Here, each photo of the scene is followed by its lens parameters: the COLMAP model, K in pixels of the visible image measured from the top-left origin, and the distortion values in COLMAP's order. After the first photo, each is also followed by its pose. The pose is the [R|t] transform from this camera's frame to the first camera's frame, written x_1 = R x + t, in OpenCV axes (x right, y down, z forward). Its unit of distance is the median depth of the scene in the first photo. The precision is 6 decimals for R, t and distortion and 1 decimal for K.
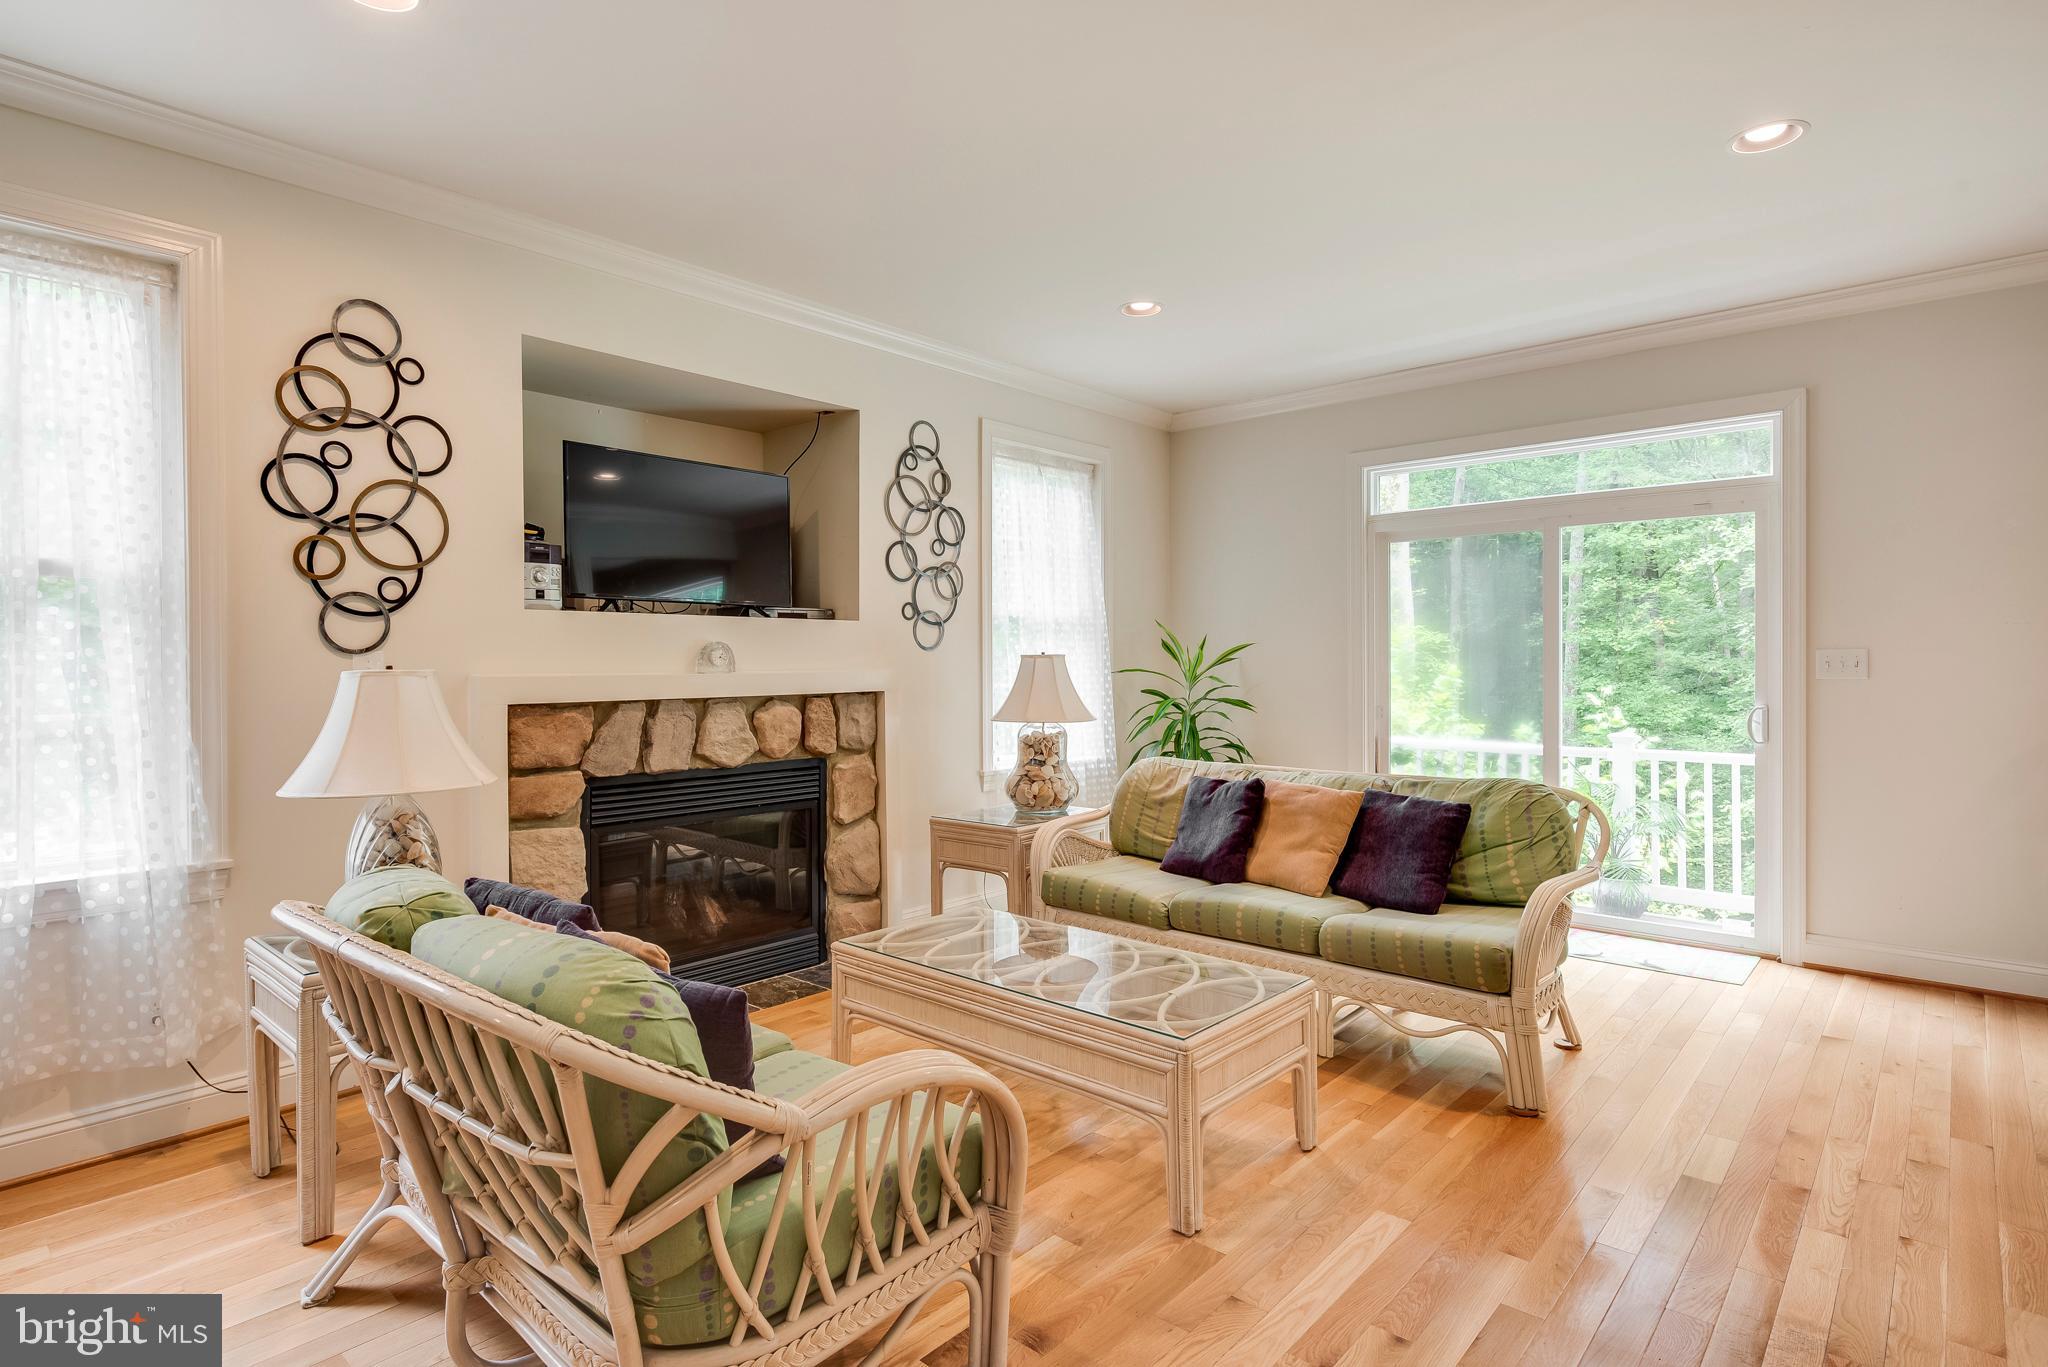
lens RADIAL K [[1123.5, 0, 1031.4], [0, 1123.5, 667.3], [0, 0, 1]] dist [0.005793, -0.000189]
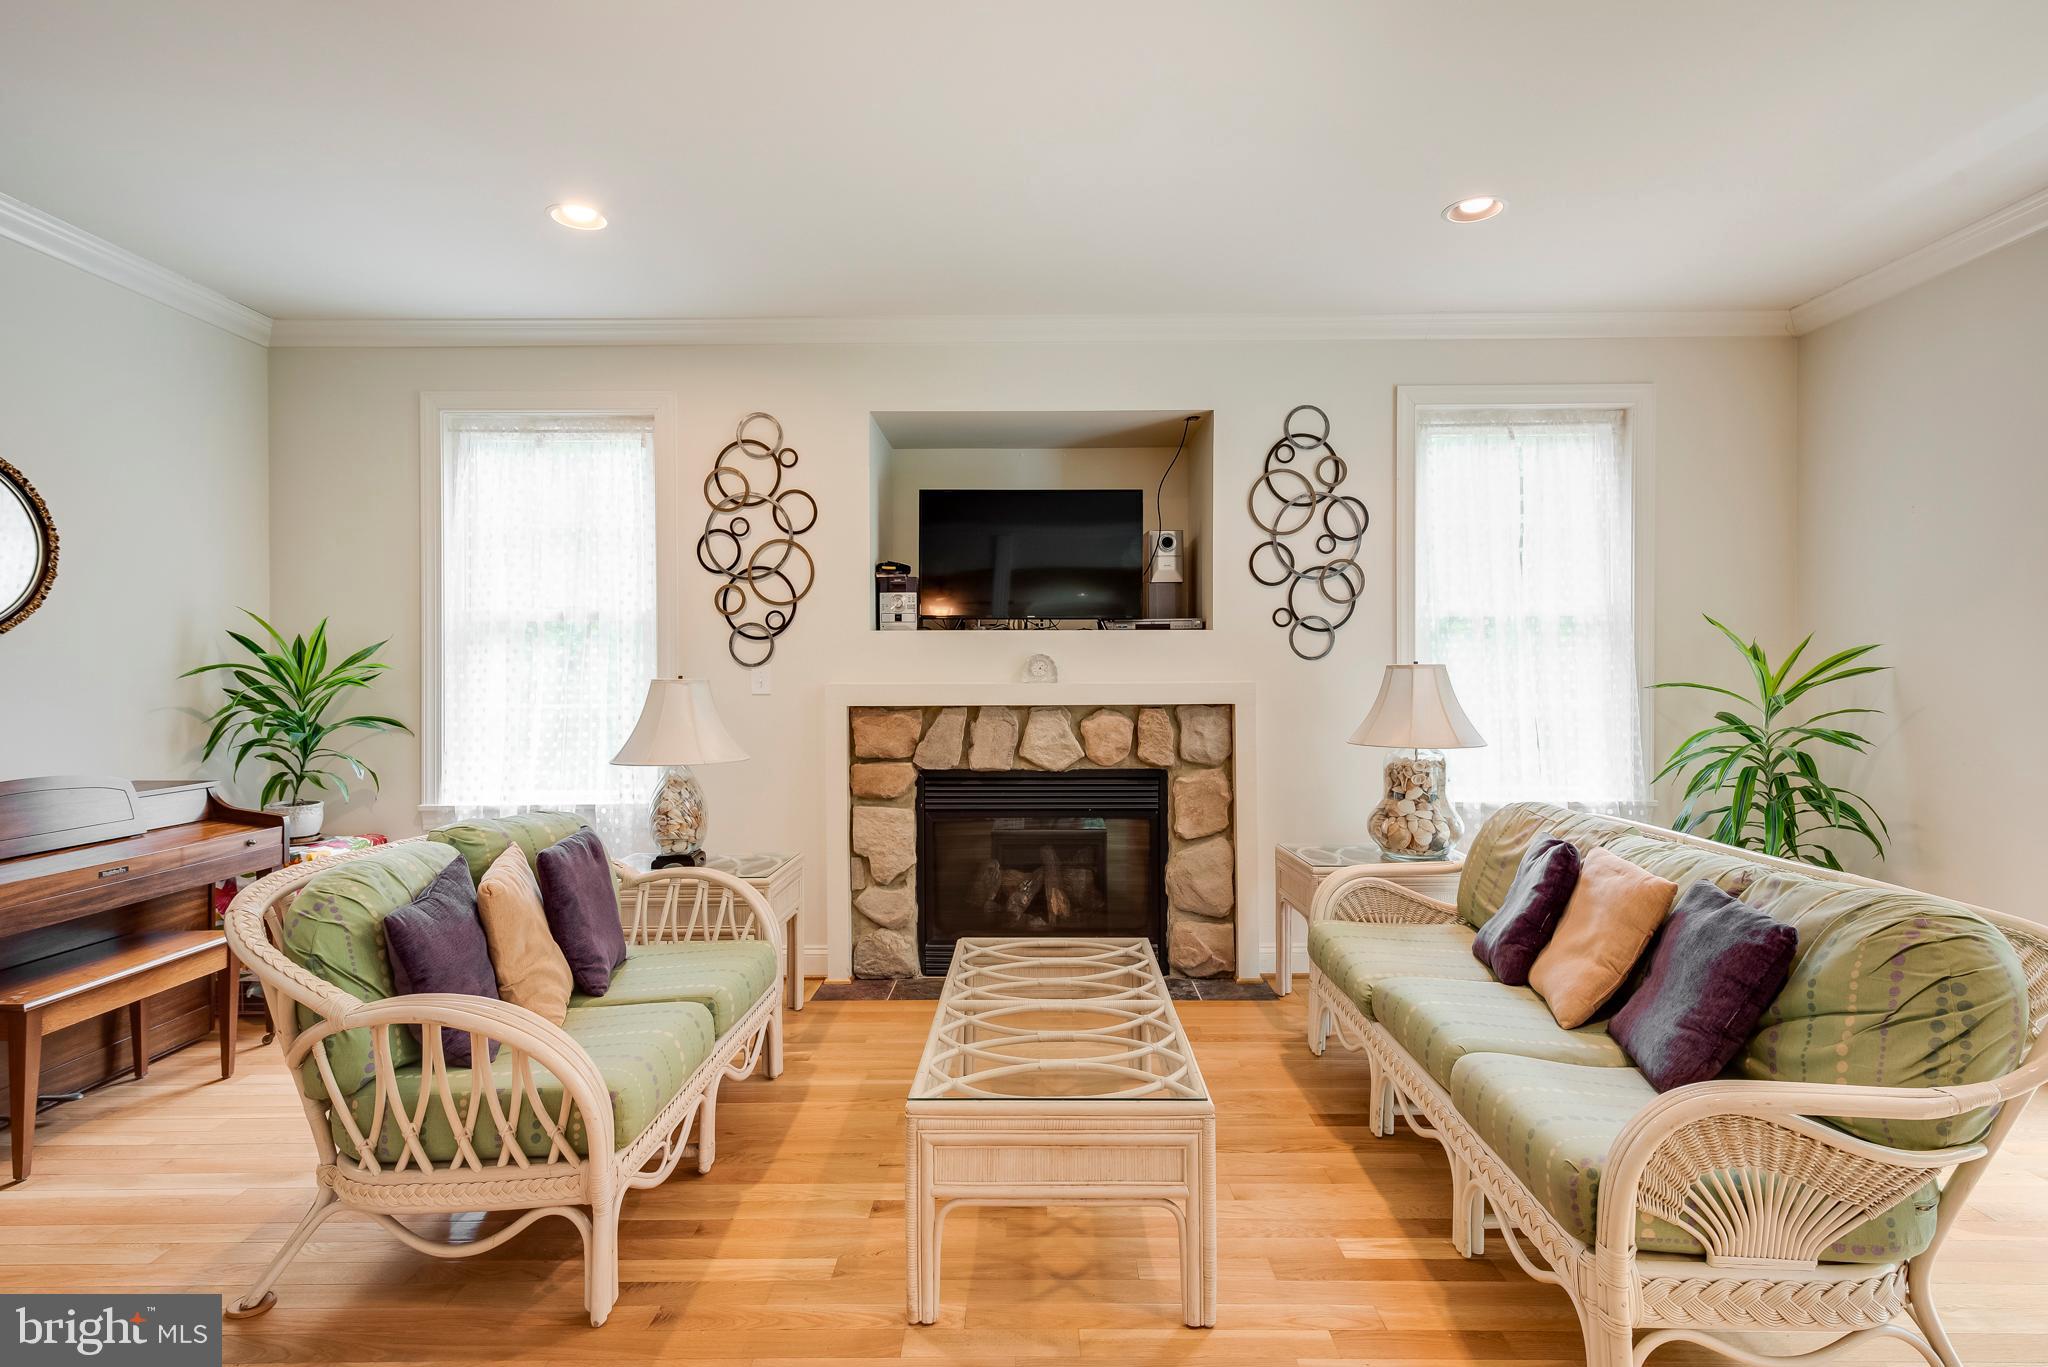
lens RADIAL K [[1096.2, 0, 1021.4], [0, 1096.2, 679.0], [0, 0, 1]] dist [0.009324, -0.000056]
pose [[0.621686, 0.006845, -0.783237, 0.558952], [-0.004297, 0.999977, 0.005329, -0.004577], [0.783255, 0.000053, 0.621701, 0.339847]]
